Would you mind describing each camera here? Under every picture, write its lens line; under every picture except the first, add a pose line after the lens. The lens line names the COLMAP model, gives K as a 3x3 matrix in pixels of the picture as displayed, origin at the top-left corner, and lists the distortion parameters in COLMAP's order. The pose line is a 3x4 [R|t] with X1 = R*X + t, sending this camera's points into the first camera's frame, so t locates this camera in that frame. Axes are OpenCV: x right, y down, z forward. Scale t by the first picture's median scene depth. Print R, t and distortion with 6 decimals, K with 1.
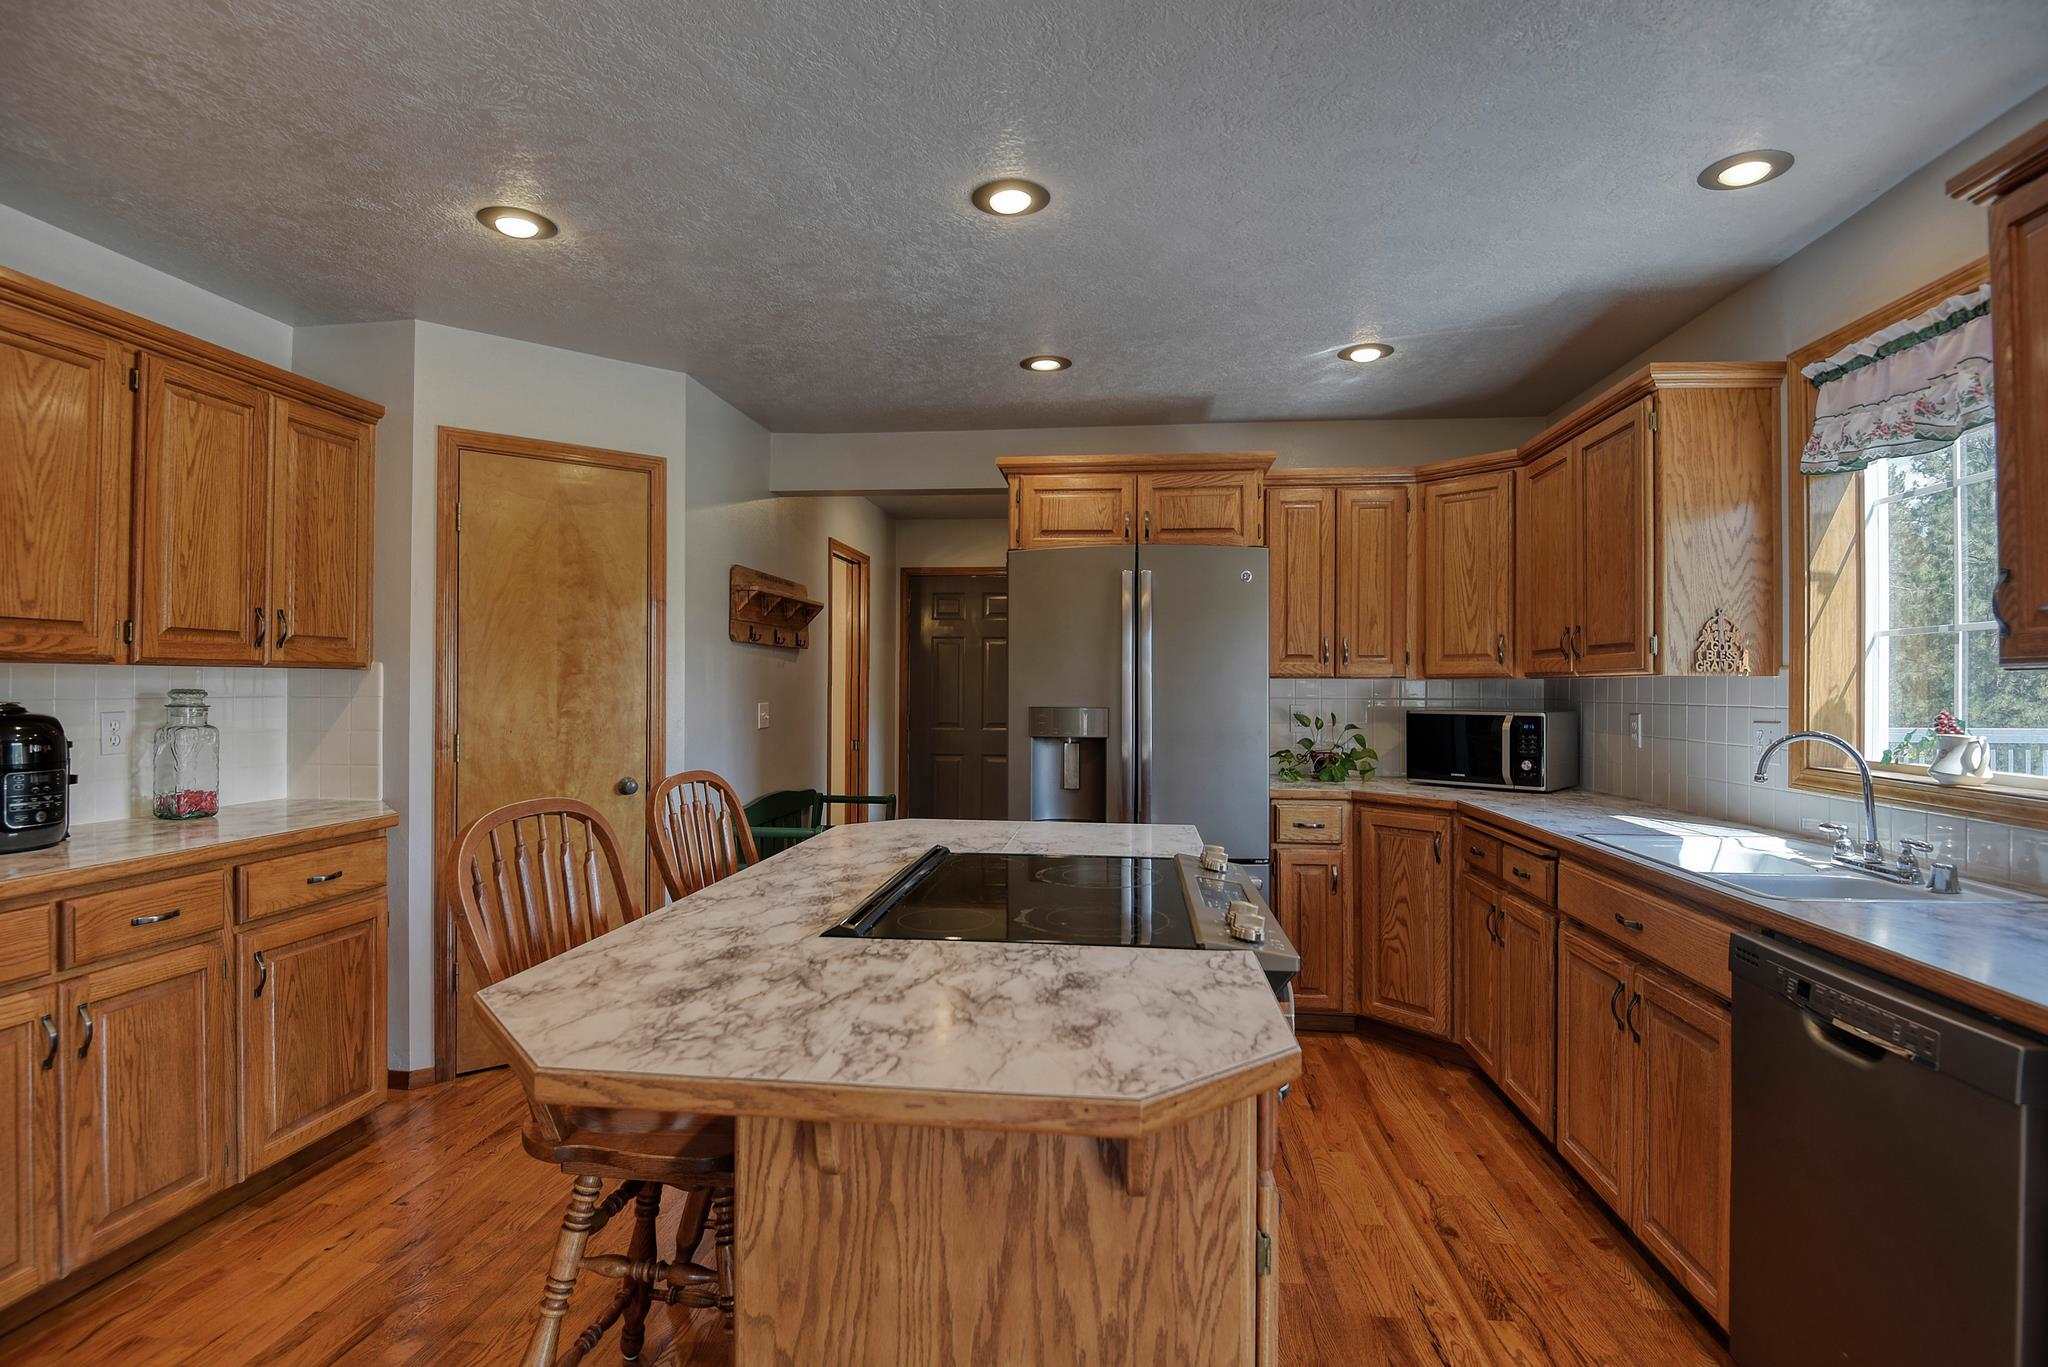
lens RADIAL K [[998.8, 0, 994.6], [0, 998.8, 688.4], [0, 0, 1]] dist [-0.025521, -0.008984]
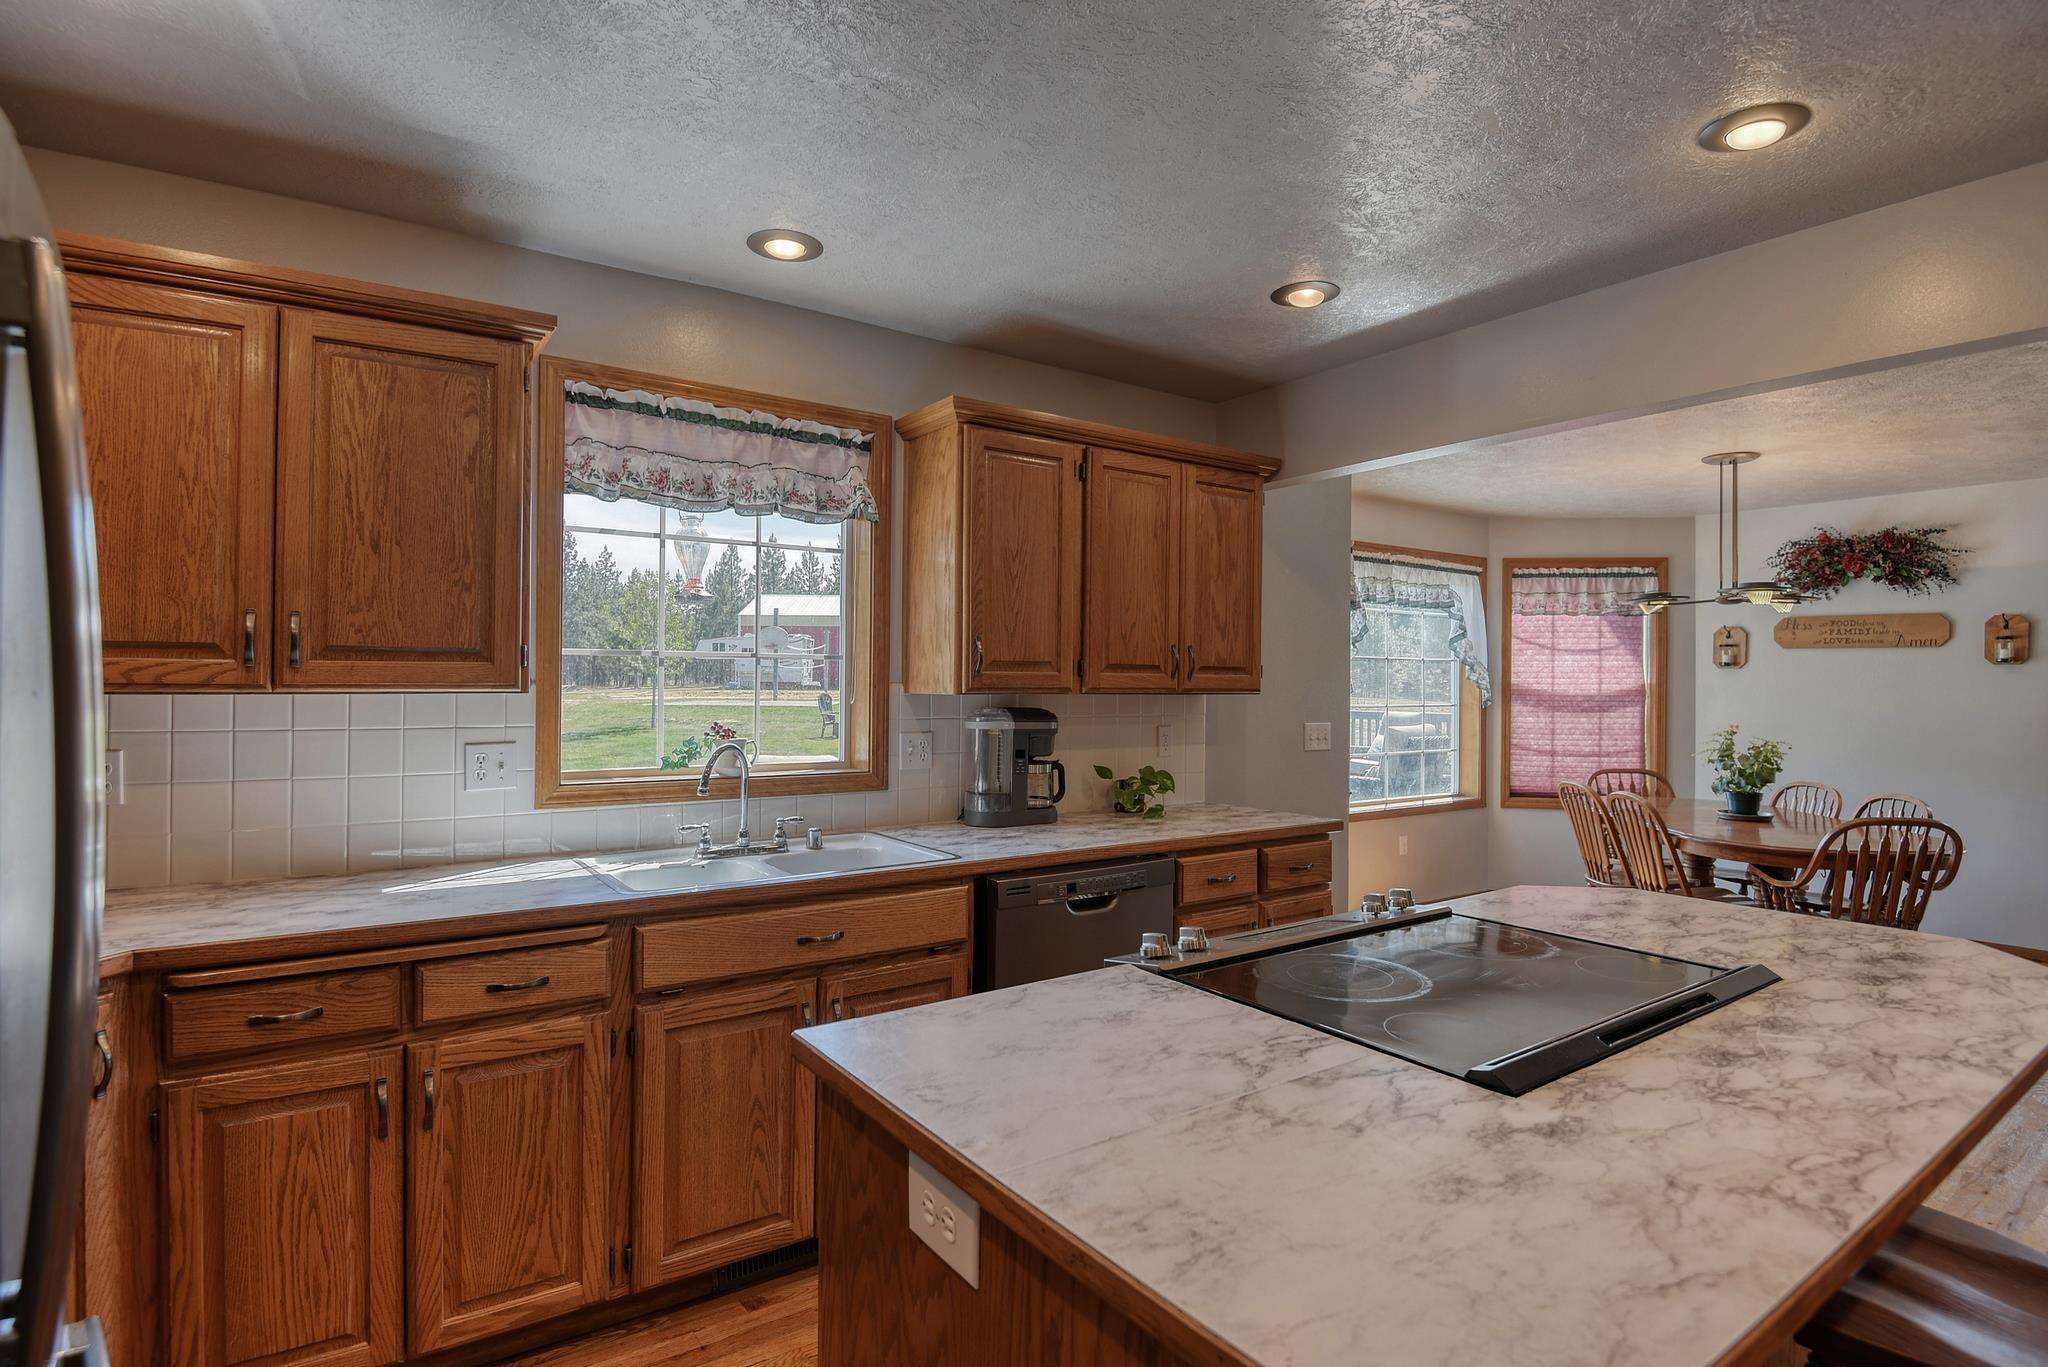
lens RADIAL K [[1049.2, 0, 998.1], [0, 1049.2, 672.6], [0, 0, 1]] dist [-0.018682, -0.004540]
pose [[-0.679025, -0.009421, 0.734055, -0.198418], [-0.012711, 0.999919, 0.001074, -0.031298], [-0.734005, -0.008601, -0.679089, 1.128503]]
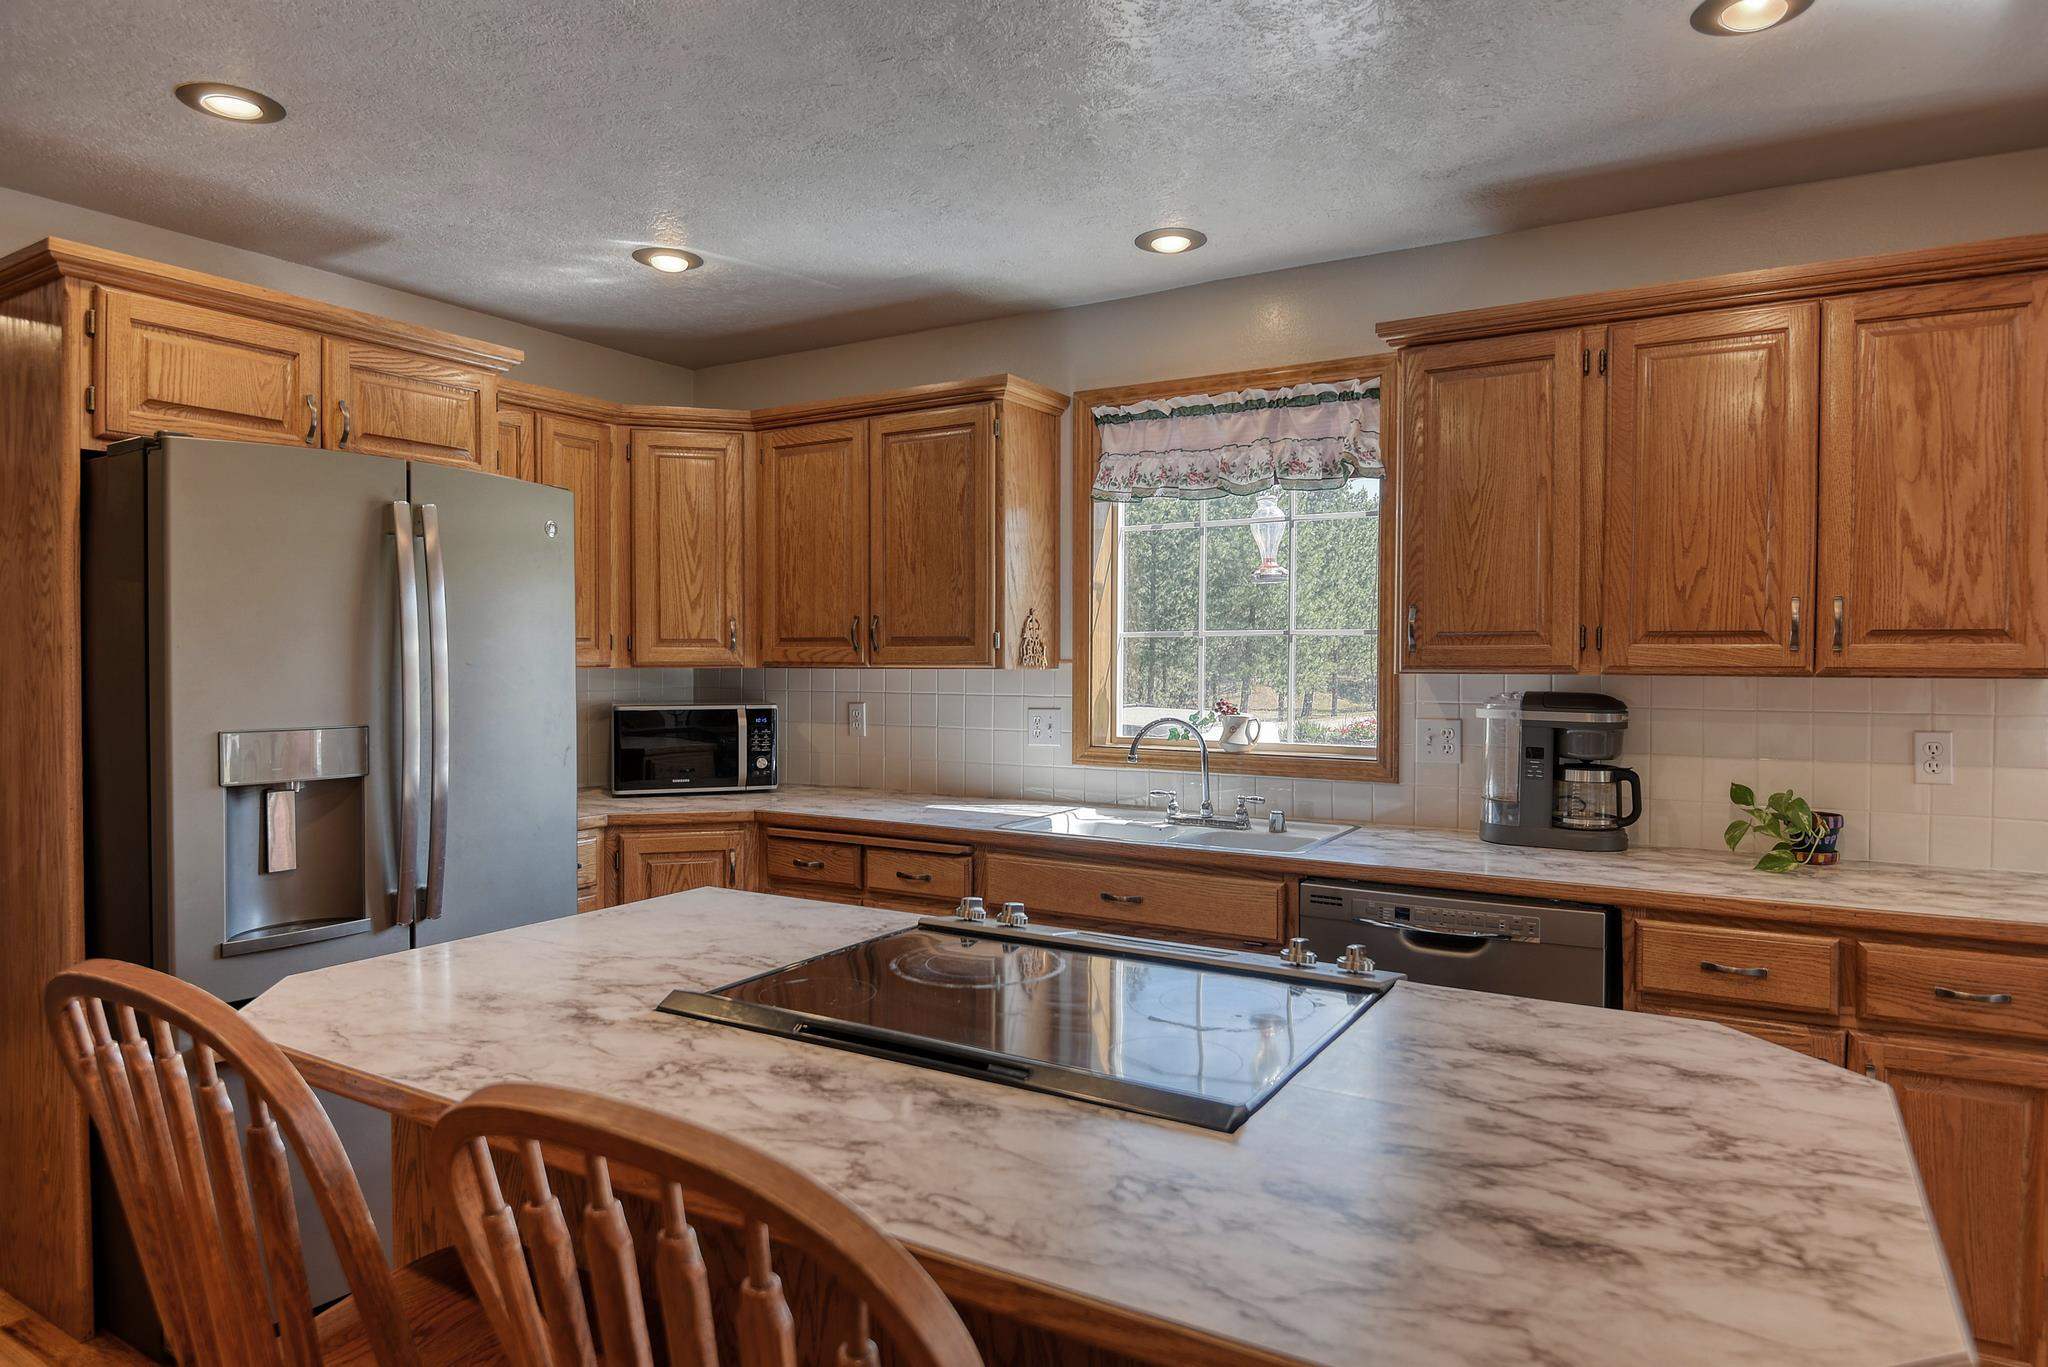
lens RADIAL K [[1220.2, 0, 1017.2], [0, 1220.2, 673.5], [0, 0, 1]] dist [0.014781, -0.018938]
pose [[0.408416, -0.019724, 0.912583, -0.451824], [0.004117, 0.999796, 0.019767, -0.029656], [-0.912787, -0.004316, 0.408413, 0.387315]]
